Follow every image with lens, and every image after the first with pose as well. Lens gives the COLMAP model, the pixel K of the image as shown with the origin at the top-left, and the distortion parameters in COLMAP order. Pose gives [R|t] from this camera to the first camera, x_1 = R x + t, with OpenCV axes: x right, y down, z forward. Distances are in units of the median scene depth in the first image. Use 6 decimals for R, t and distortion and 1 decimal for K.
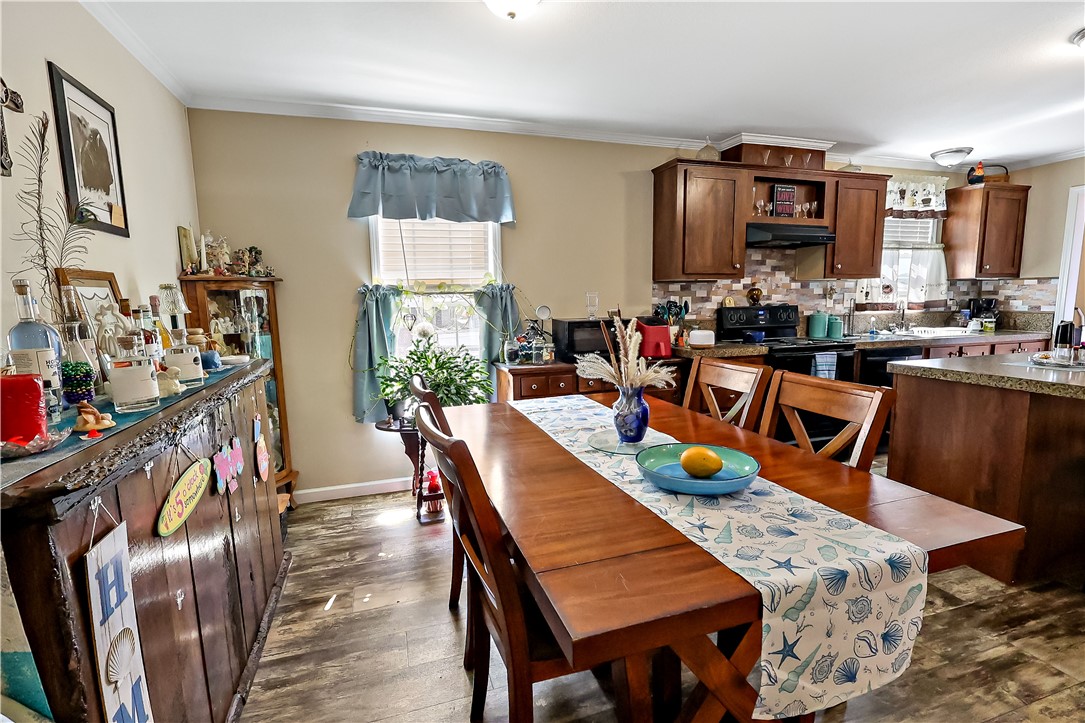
lens RADIAL K [[499.8, 0, 553.6], [0, 499.8, 363.9], [0, 0, 1]] dist [-0.002618, 0.002267]
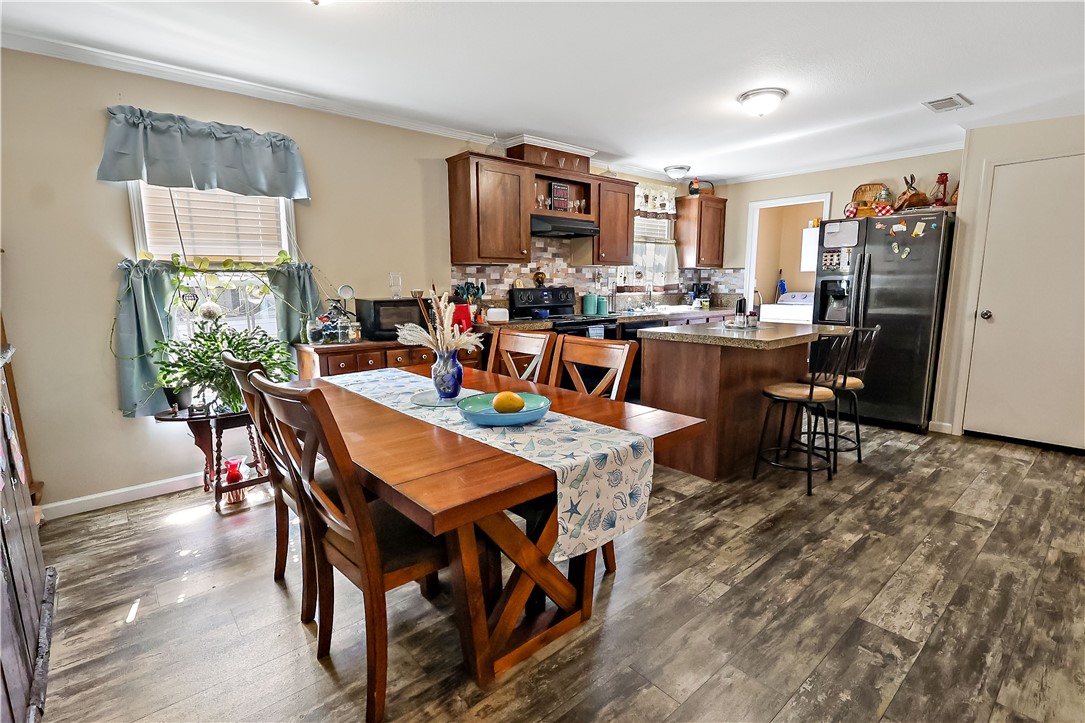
lens RADIAL K [[499.8, 0, 542.7], [0, 499.8, 365.5], [0, 0, 1]] dist [-0.002618, 0.002267]
pose [[0.925624, -0.052821, 0.374740, -0.041720], [0.041016, 0.998381, 0.039413, 0.023098], [-0.376215, -0.021111, 0.926292, -0.092232]]
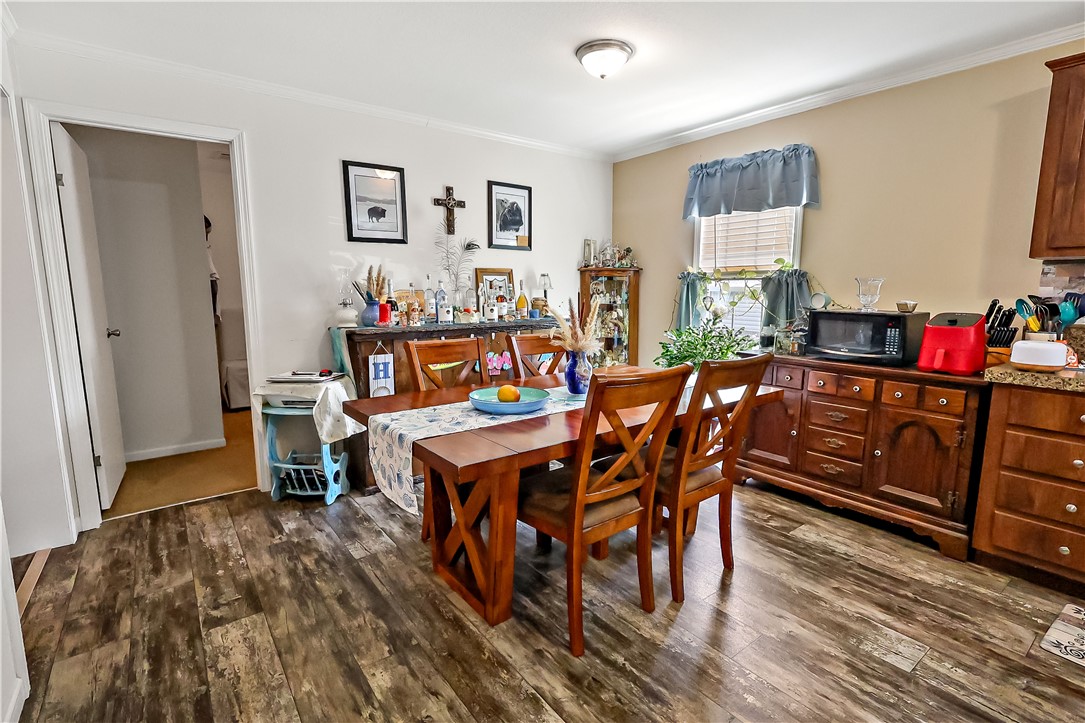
lens RADIAL K [[522.2, 0, 534.5], [0, 522.2, 366.9], [0, 0, 1]] dist [0.002779, -0.000283]
pose [[0.309609, 0.158640, -0.937537, 0.782302], [-0.141973, 0.982644, 0.119388, -0.026479], [0.940205, 0.096141, 0.326758, 0.234939]]
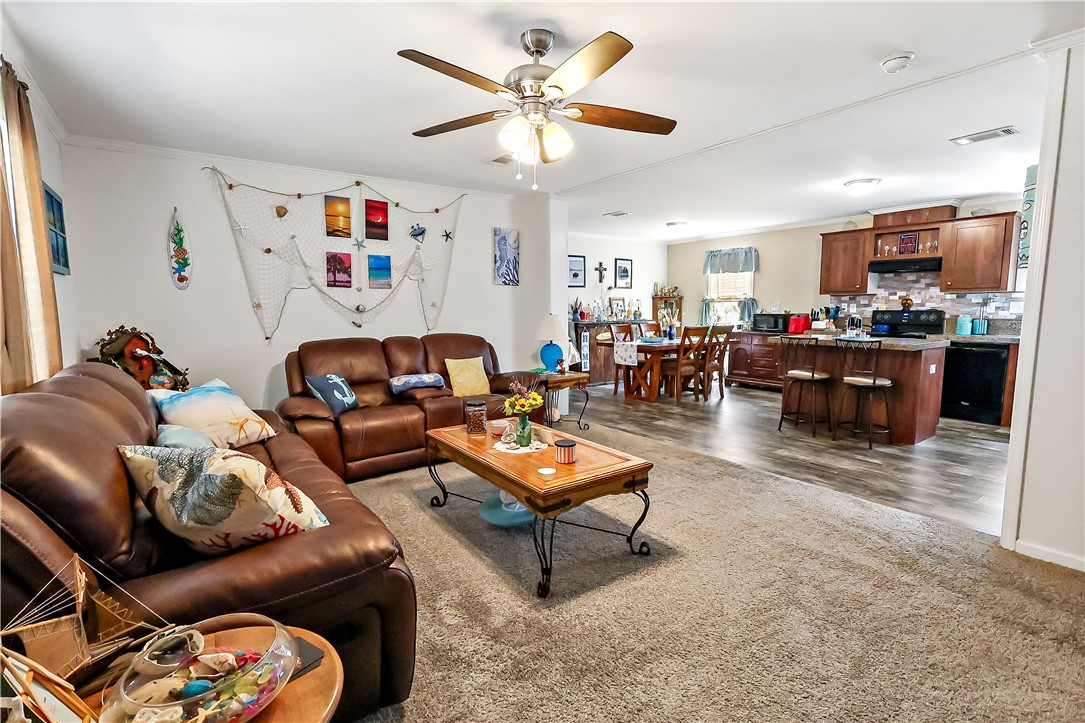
lens RADIAL K [[499.8, 0, 552.0], [0, 499.8, 361.9], [0, 0, 1]] dist [-0.002618, 0.002267]
pose [[0.321831, 0.114411, -0.939859, 1.973969], [-0.135260, 0.988046, 0.073960, 0.096091], [0.937086, 0.103323, 0.333459, -0.661044]]
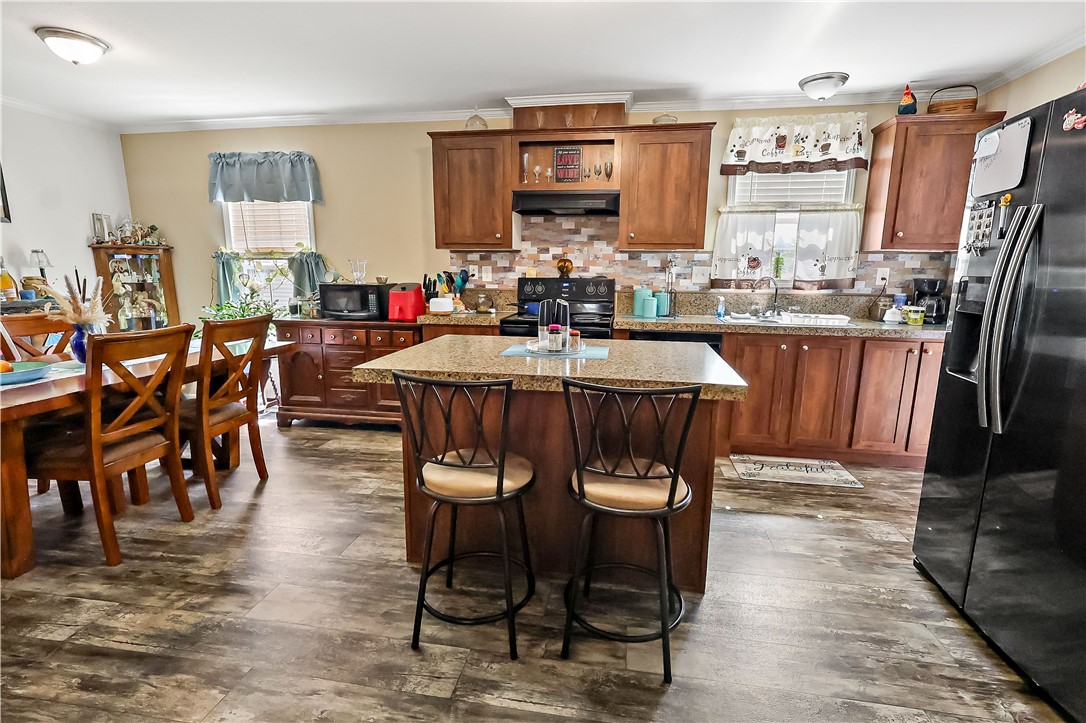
lens RADIAL K [[500.2, 0, 537.6], [0, 500.2, 357.7], [0, 0, 1]] dist [-0.002618, 0.002267]
pose [[0.888722, 0.100054, -0.447395, 1.046398], [-0.082774, 0.994875, 0.058066, -0.020841], [0.450912, -0.014572, 0.892449, 0.166668]]
